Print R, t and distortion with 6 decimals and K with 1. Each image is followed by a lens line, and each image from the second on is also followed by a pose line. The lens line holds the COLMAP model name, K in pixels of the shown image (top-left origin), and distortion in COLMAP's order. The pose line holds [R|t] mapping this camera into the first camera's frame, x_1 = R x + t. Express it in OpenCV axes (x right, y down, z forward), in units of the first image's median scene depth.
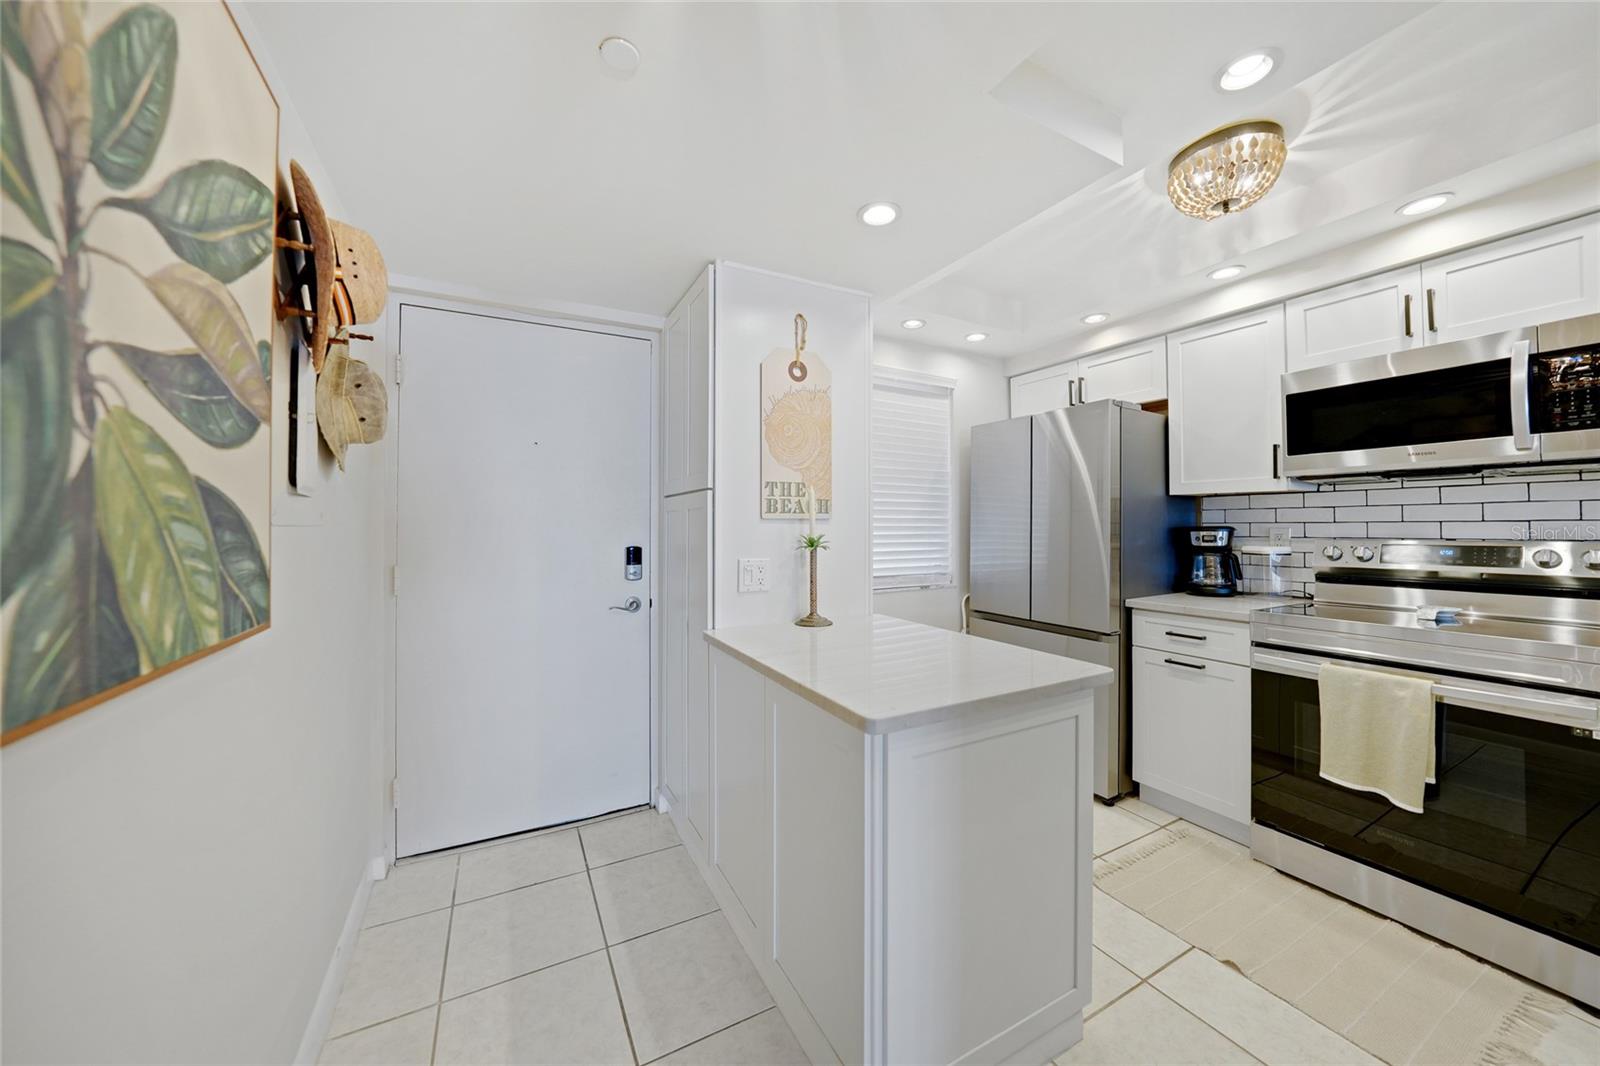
lens RADIAL K [[561.1, 0, 797.3], [0, 561.1, 515.9], [0, 0, 1]] dist [-0.034410, 0.008196]
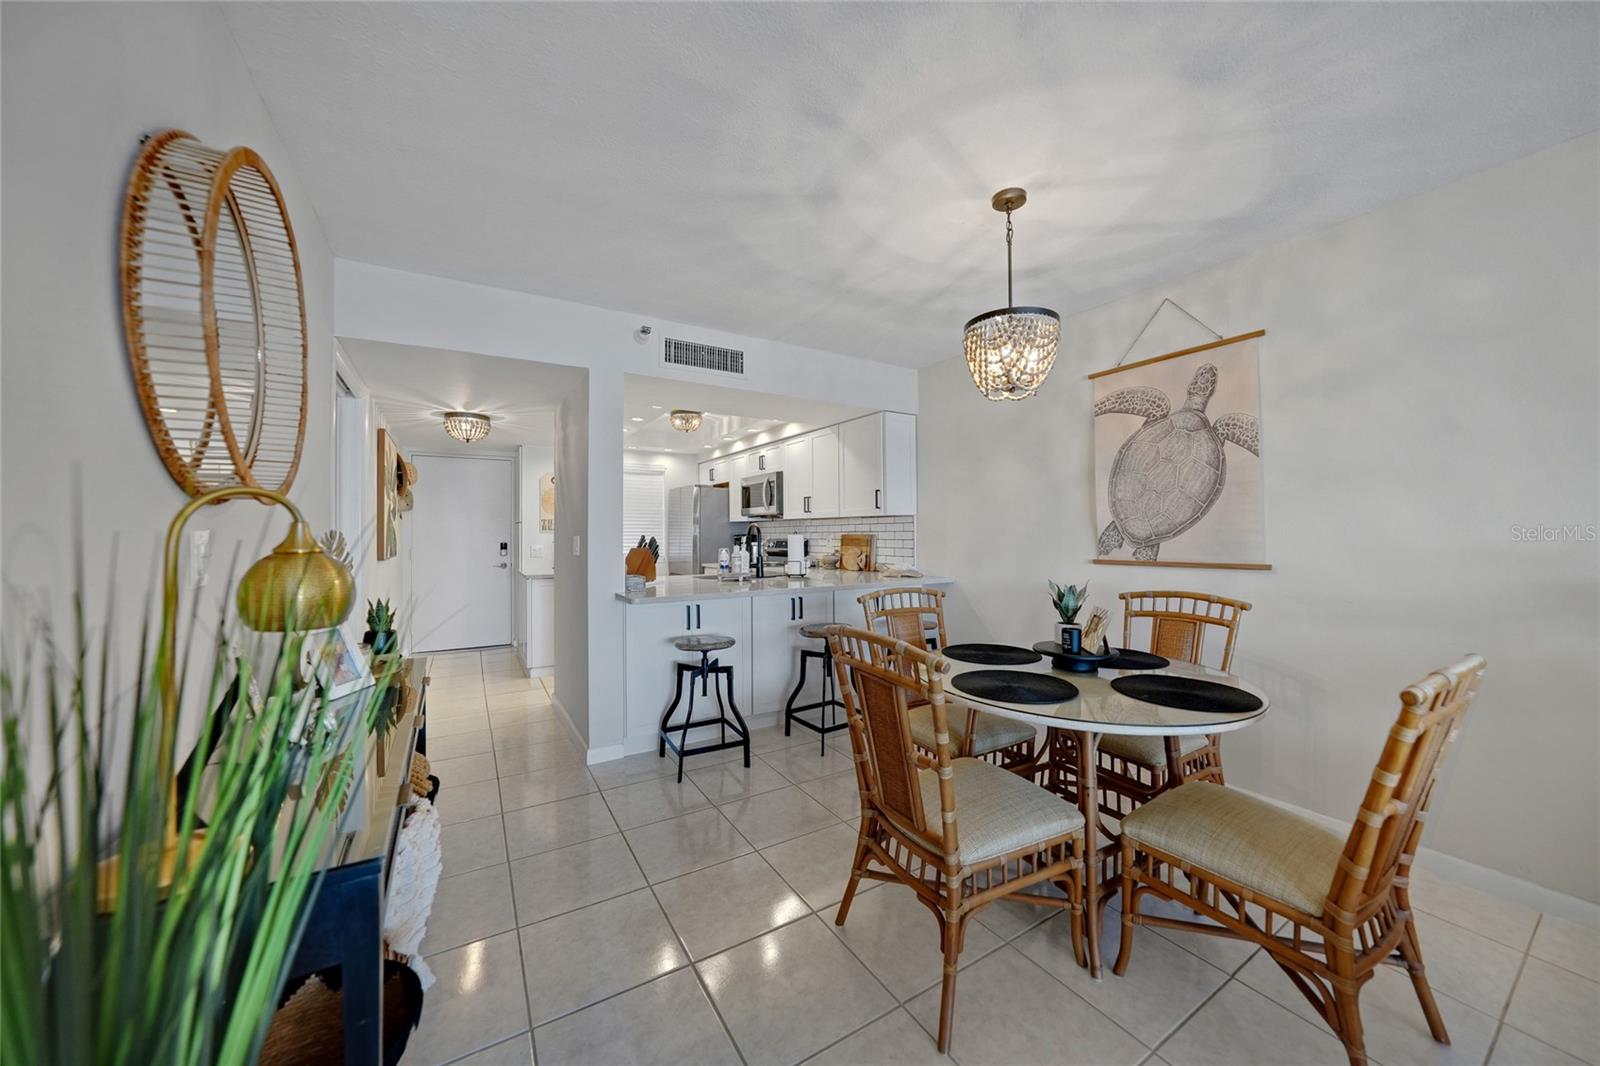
lens RADIAL K [[554.6, 0, 802.5], [0, 554.6, 531.8], [0, 0, 1]] dist [-0.028338, 0.006882]
pose [[0.998584, -0.001648, 0.053166, 1.126059], [0.000930, 0.999908, 0.013524, -0.033192], [-0.053183, -0.013455, 0.998494, -1.906270]]
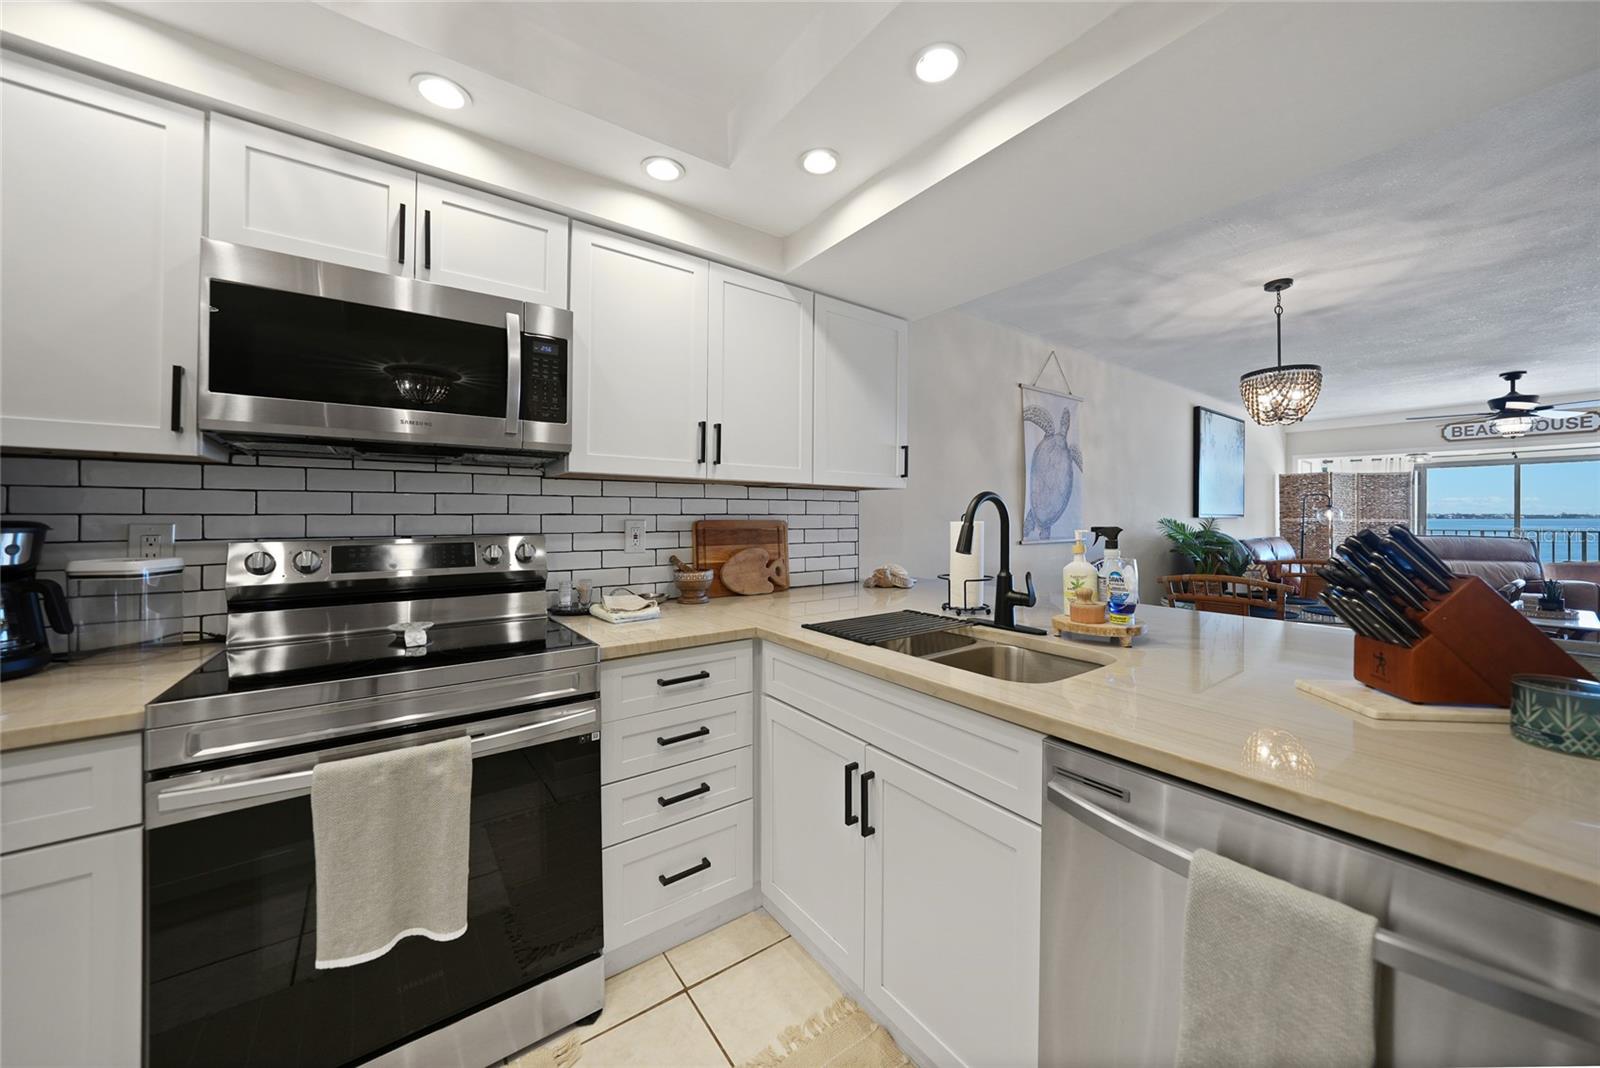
lens RADIAL K [[562.5, 0, 806.4], [0, 562.5, 517.1], [0, 0, 1]] dist [-0.030792, 0.007552]
pose [[-0.138126, 0.001235, 0.990414, 0.297156], [-0.018044, 0.999830, -0.003763, 0.006418], [-0.990250, -0.018391, -0.138080, 0.522631]]
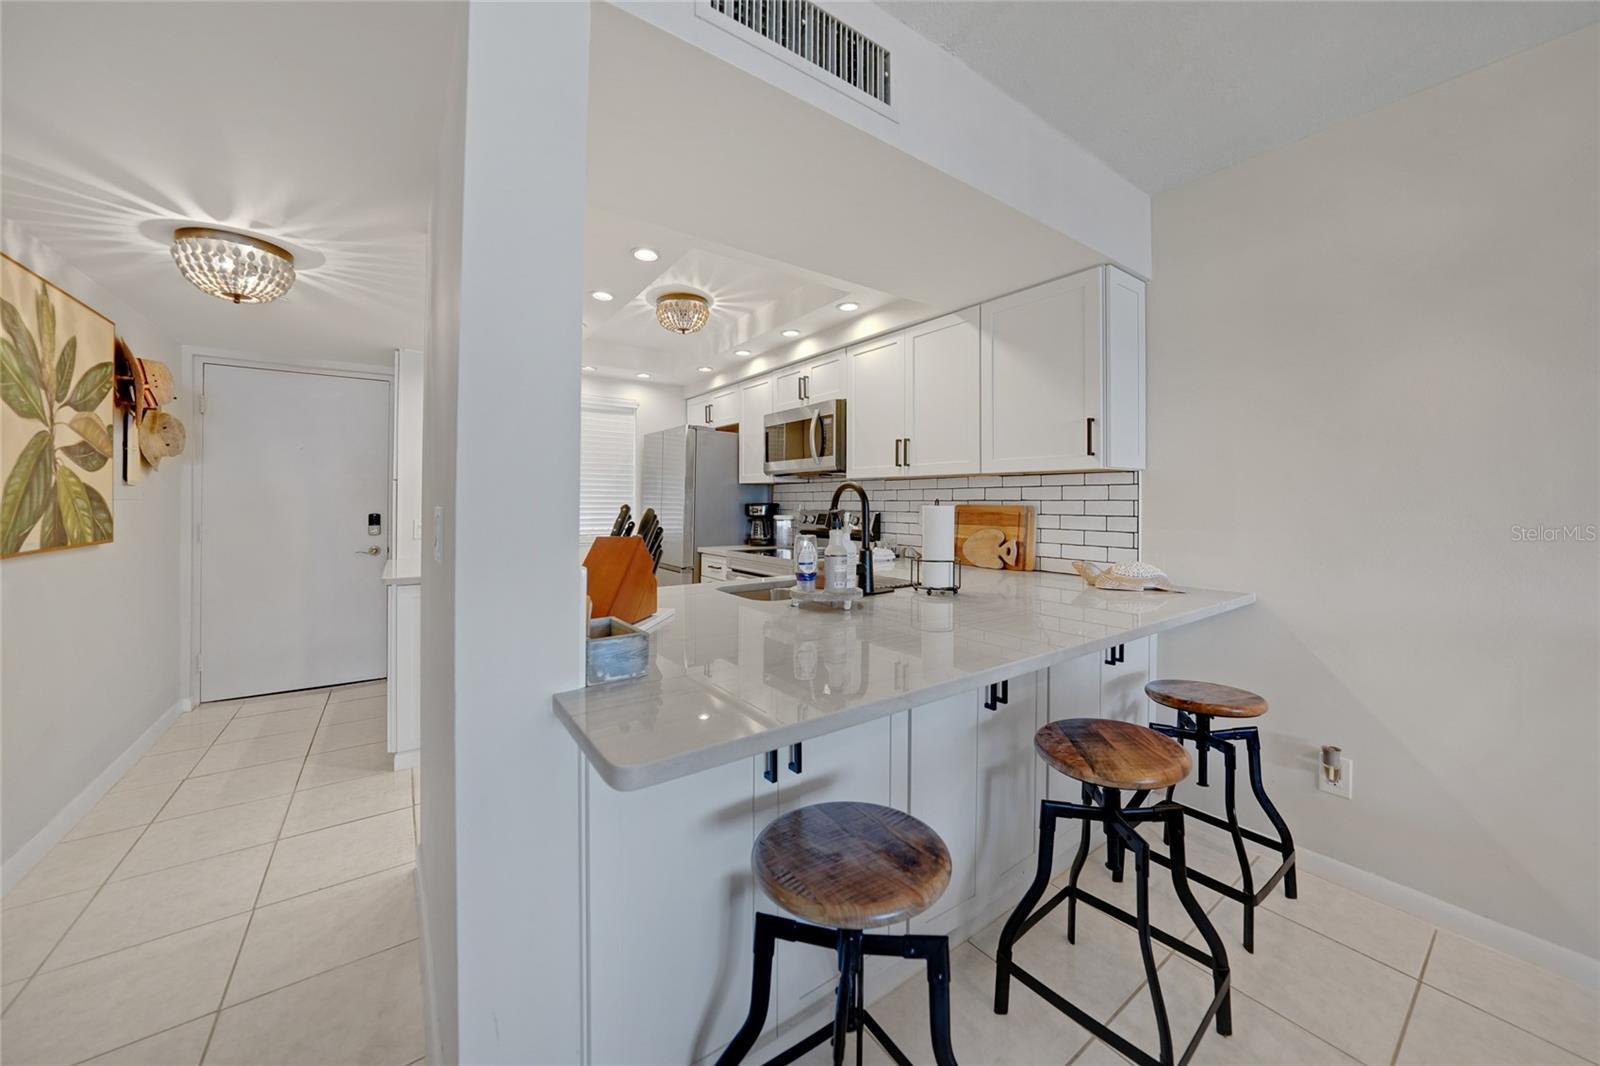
lens RADIAL K [[570.4, 0, 799.9], [0, 570.4, 499.0], [0, 0, 1]] dist [-0.027291, 0.004732]
pose [[0.992463, 0.005900, 0.122404, 0.840085], [-0.007421, 0.999901, 0.011972, -0.017980], [-0.122321, -0.012790, 0.992408, -0.862396]]
